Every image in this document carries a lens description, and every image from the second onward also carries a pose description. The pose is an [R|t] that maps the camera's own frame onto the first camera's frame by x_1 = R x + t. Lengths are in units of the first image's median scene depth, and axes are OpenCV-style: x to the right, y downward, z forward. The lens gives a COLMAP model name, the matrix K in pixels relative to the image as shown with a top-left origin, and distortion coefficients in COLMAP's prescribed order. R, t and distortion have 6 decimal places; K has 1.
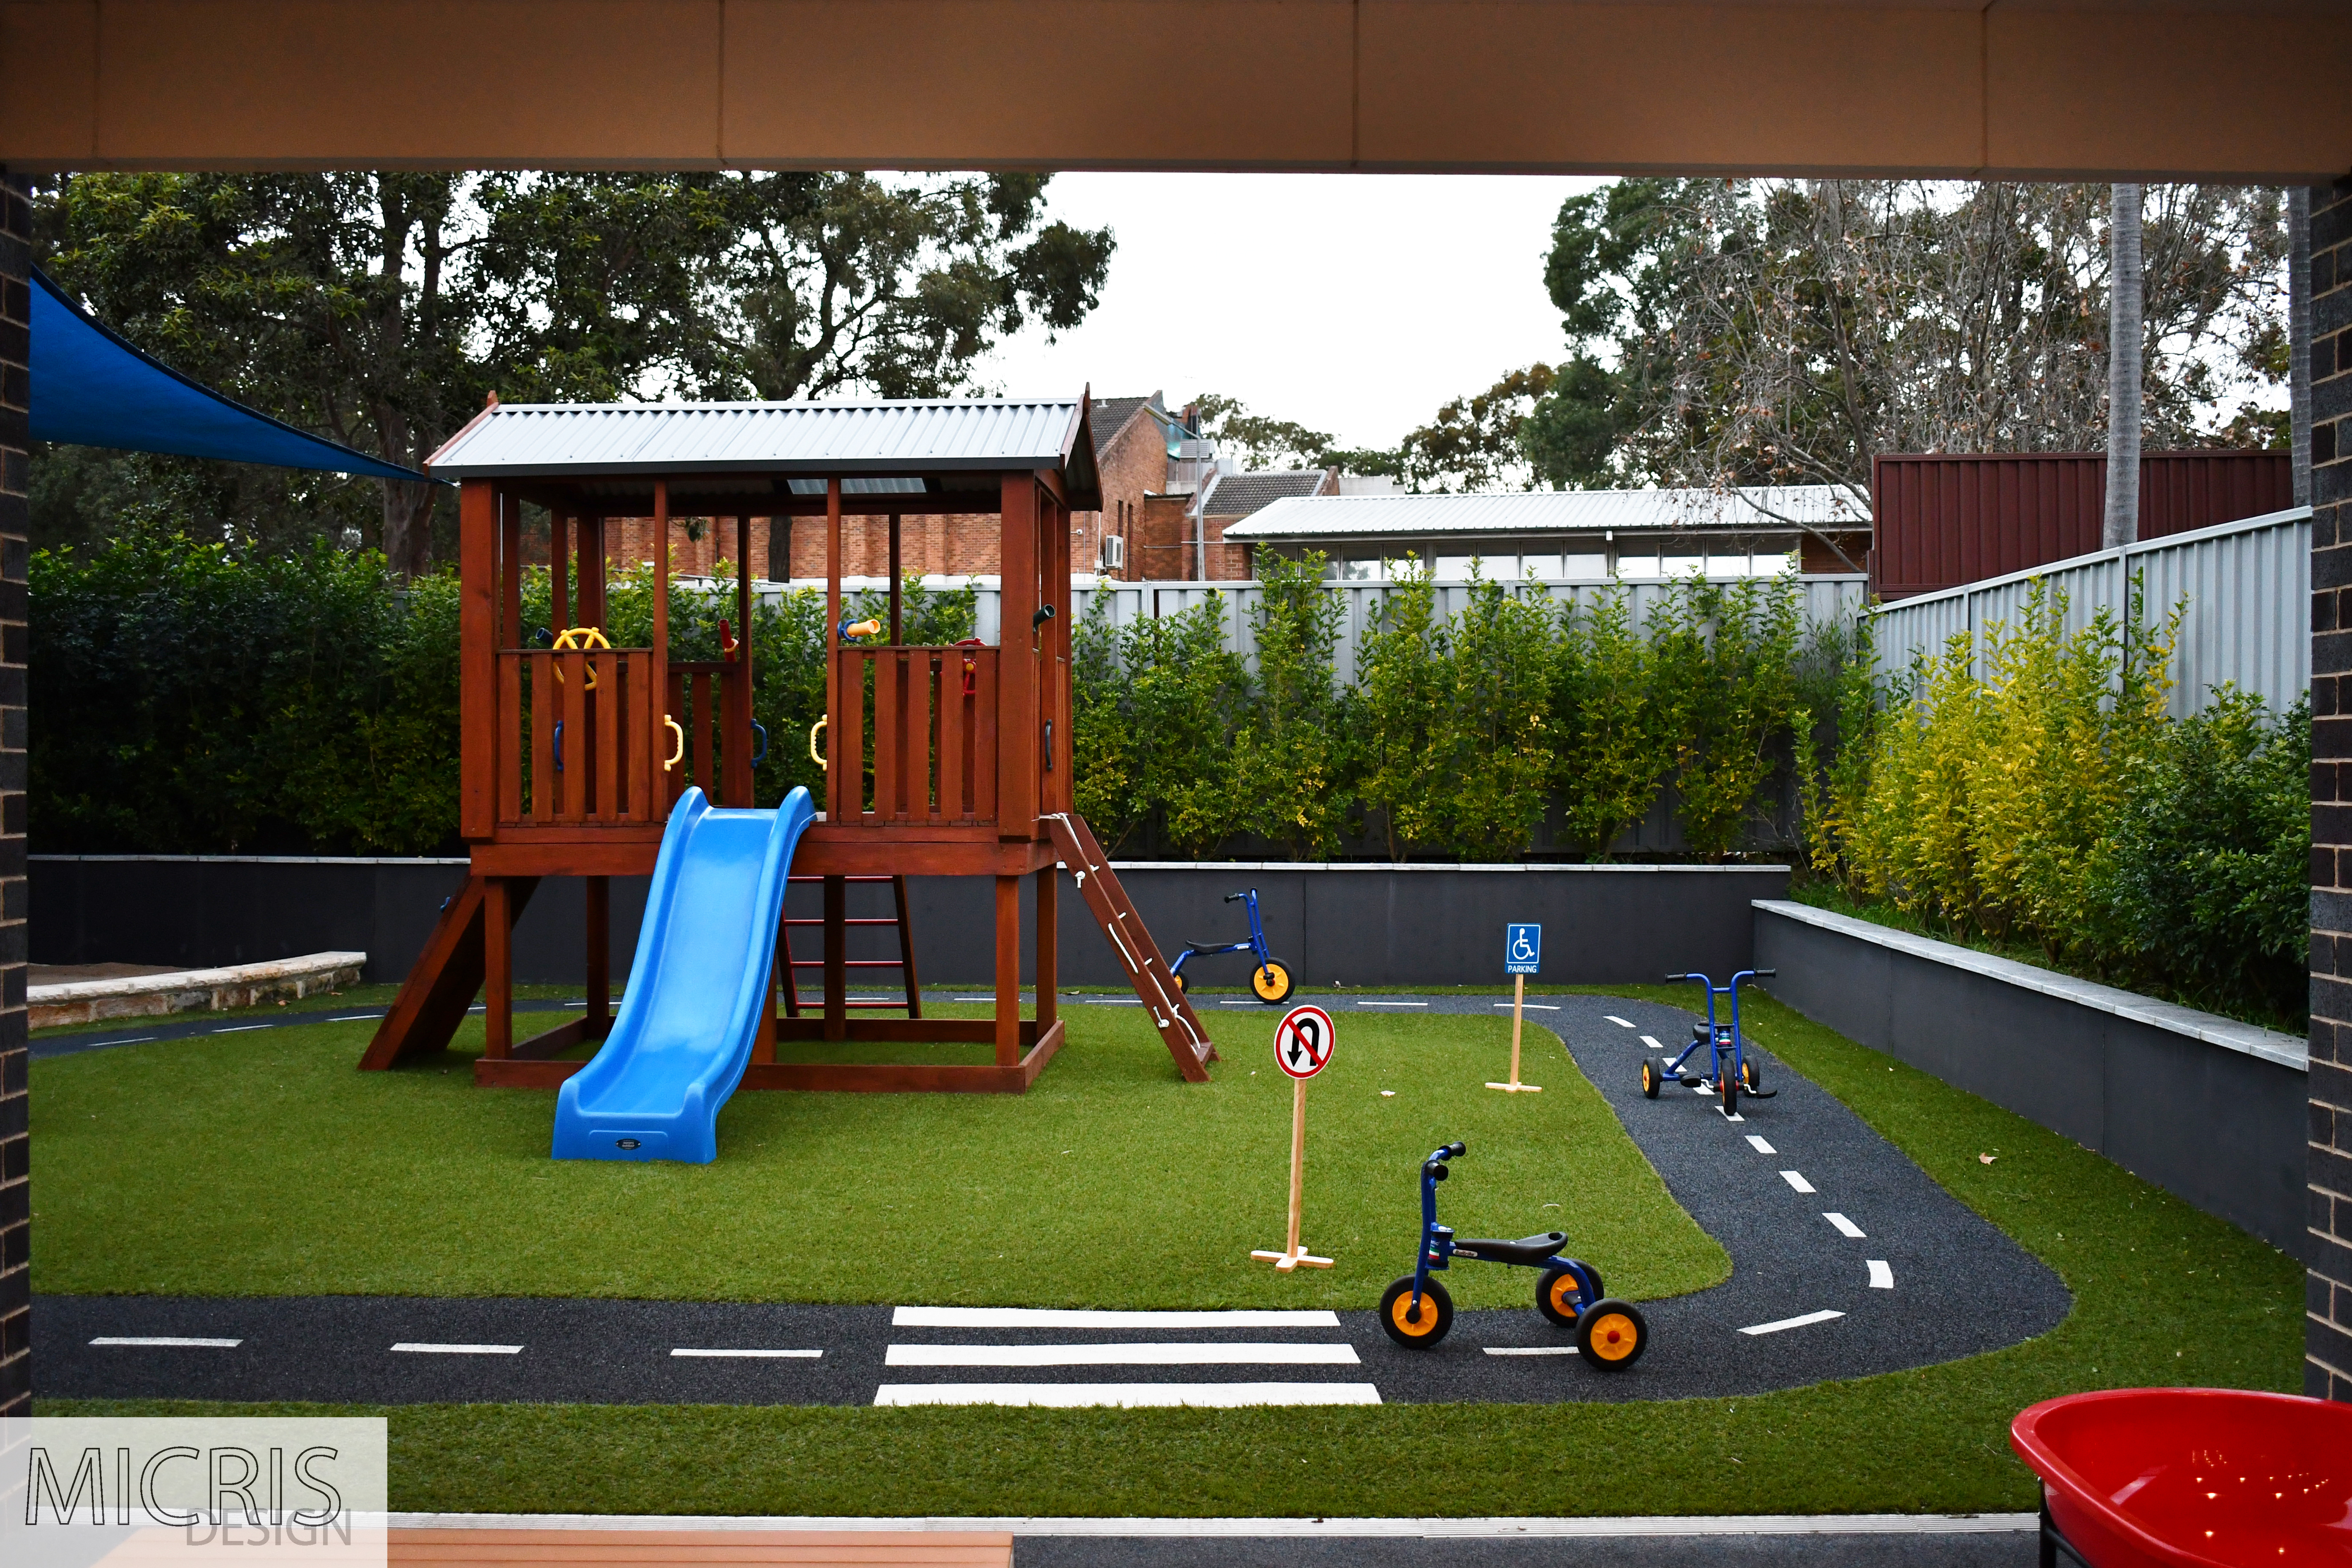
lens RADIAL K [[2435.2, 0, 1175.8], [0, 2435.2, 785.3], [0, 0, 1]] dist [-0.002427, 0.000000]
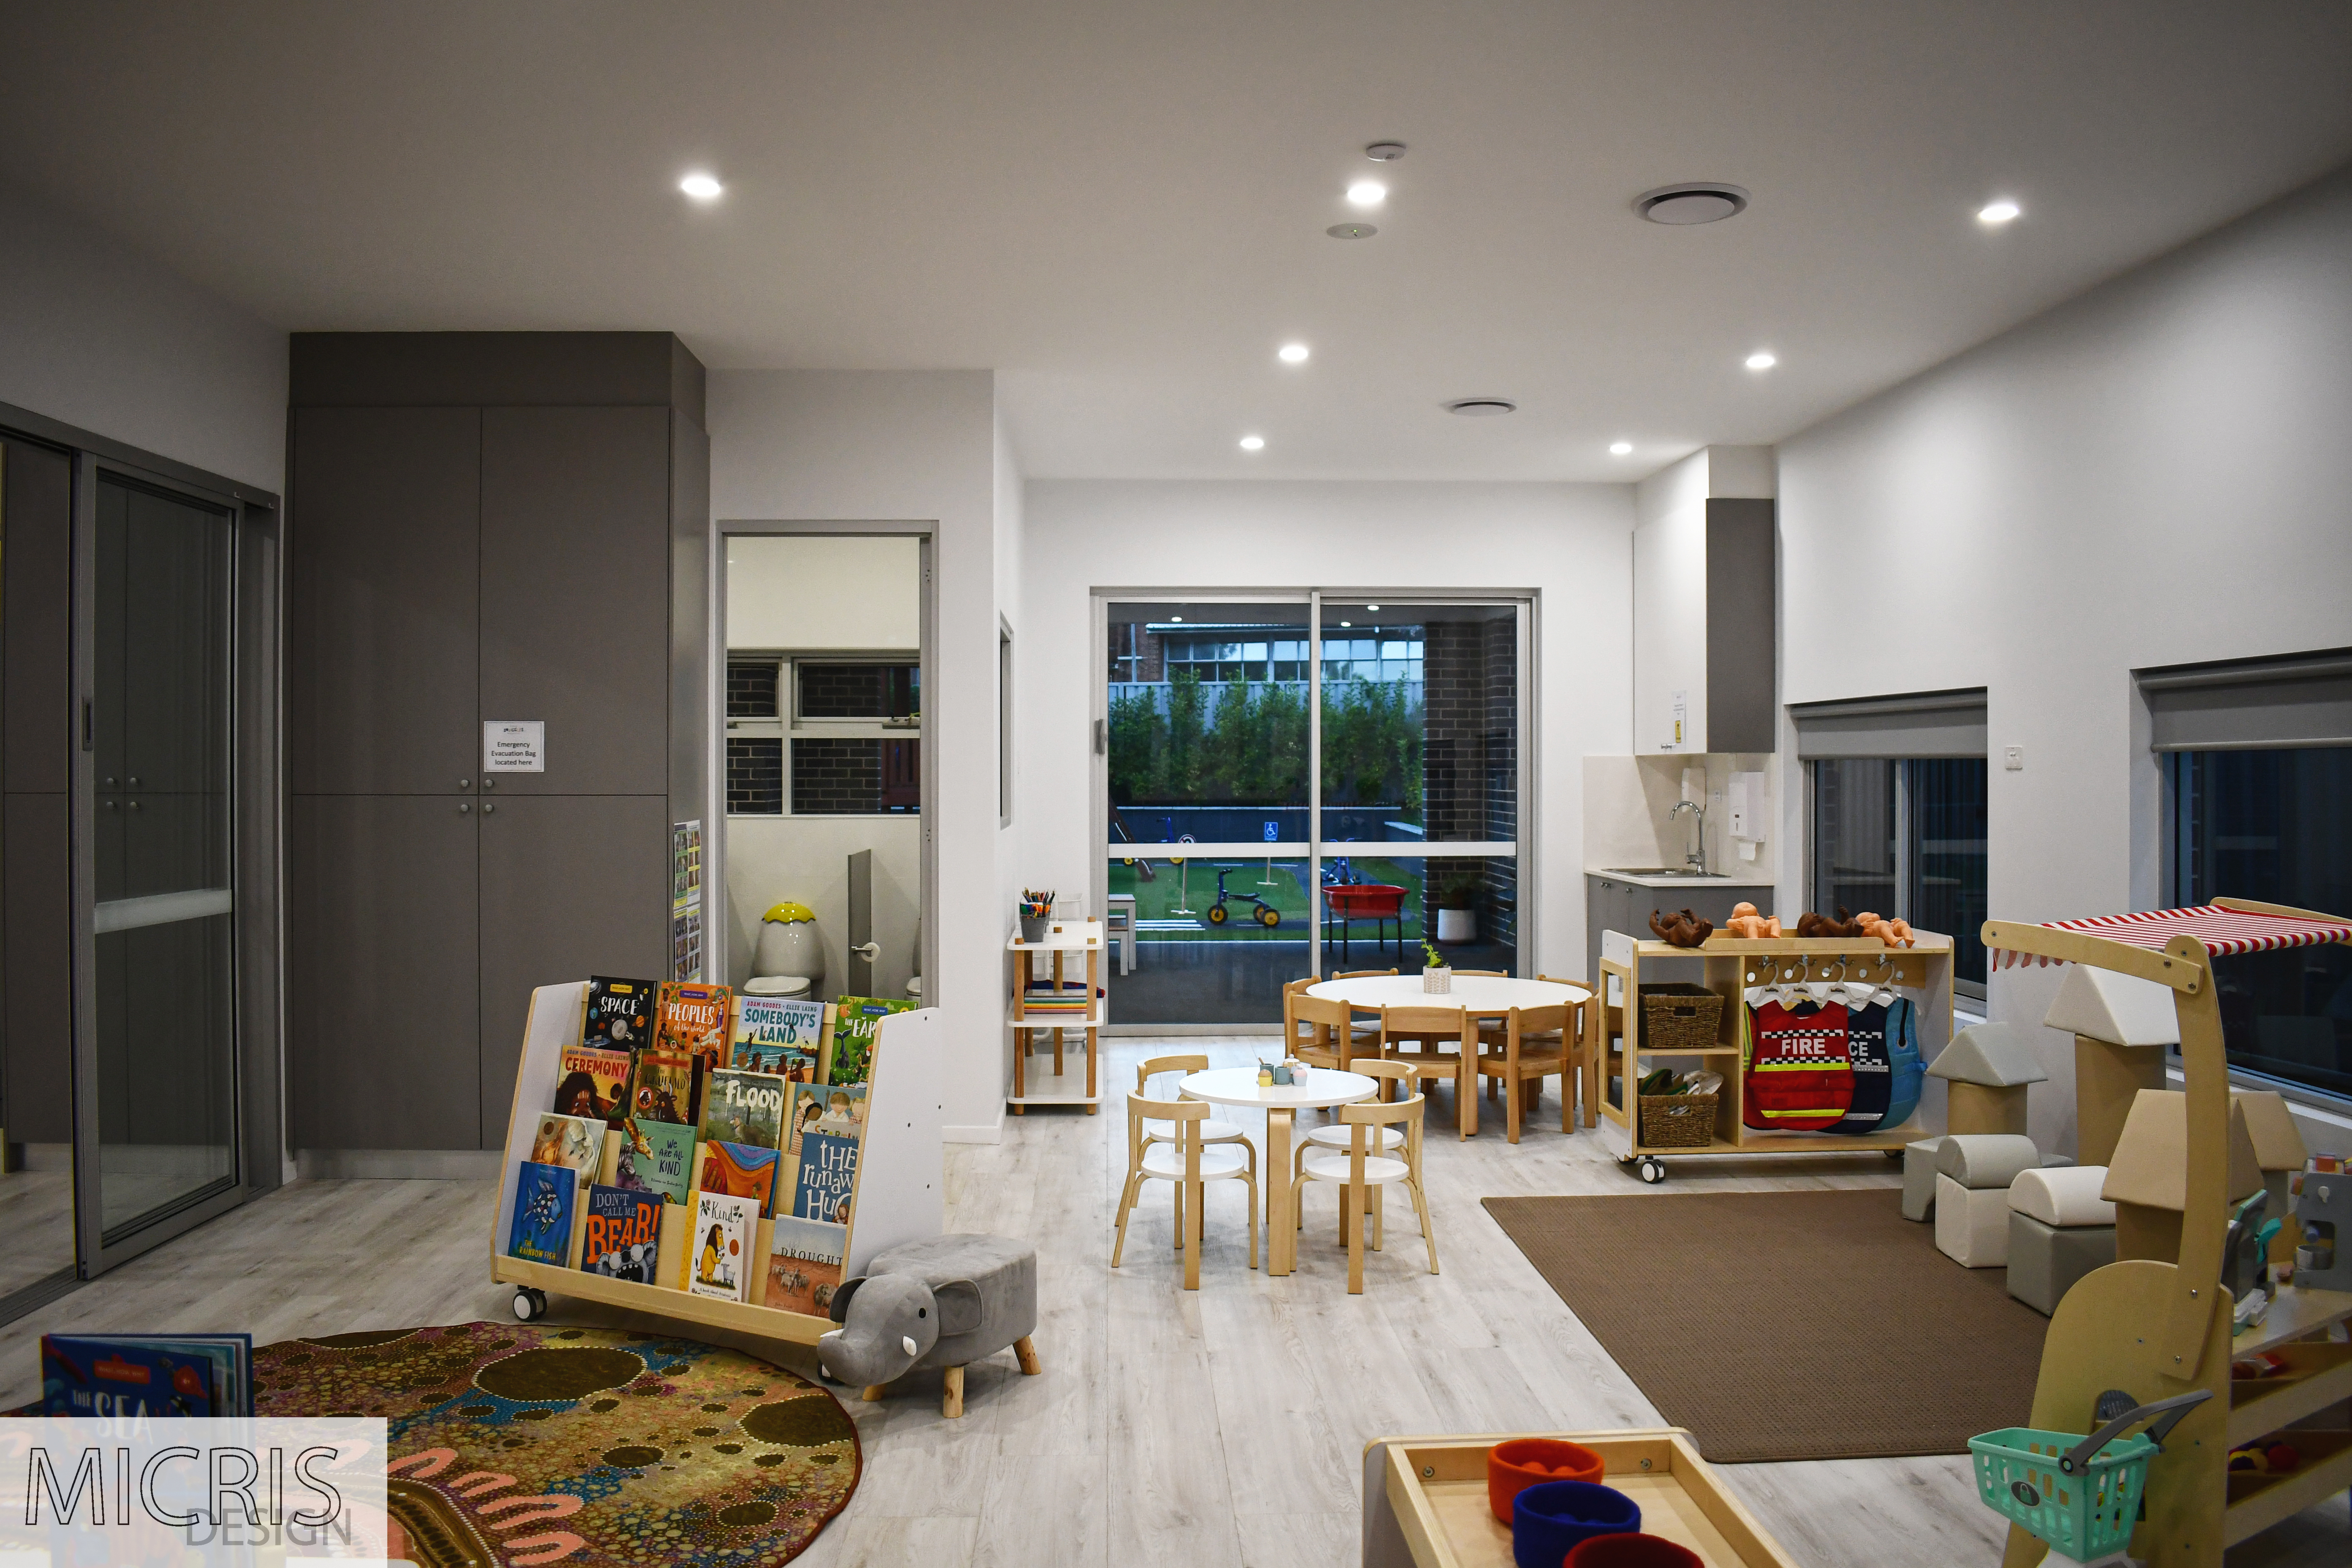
lens RADIAL K [[1829.5, 0, 1177.5], [0, 1829.5, 779.1], [0, 0, 1]] dist [-0.012264, -0.003046]
pose [[0.999377, -0.003286, 0.035149, -0.019397], [0.003191, 0.999991, 0.002748, 0.000955], [-0.035158, -0.002634, 0.999378, -0.700372]]
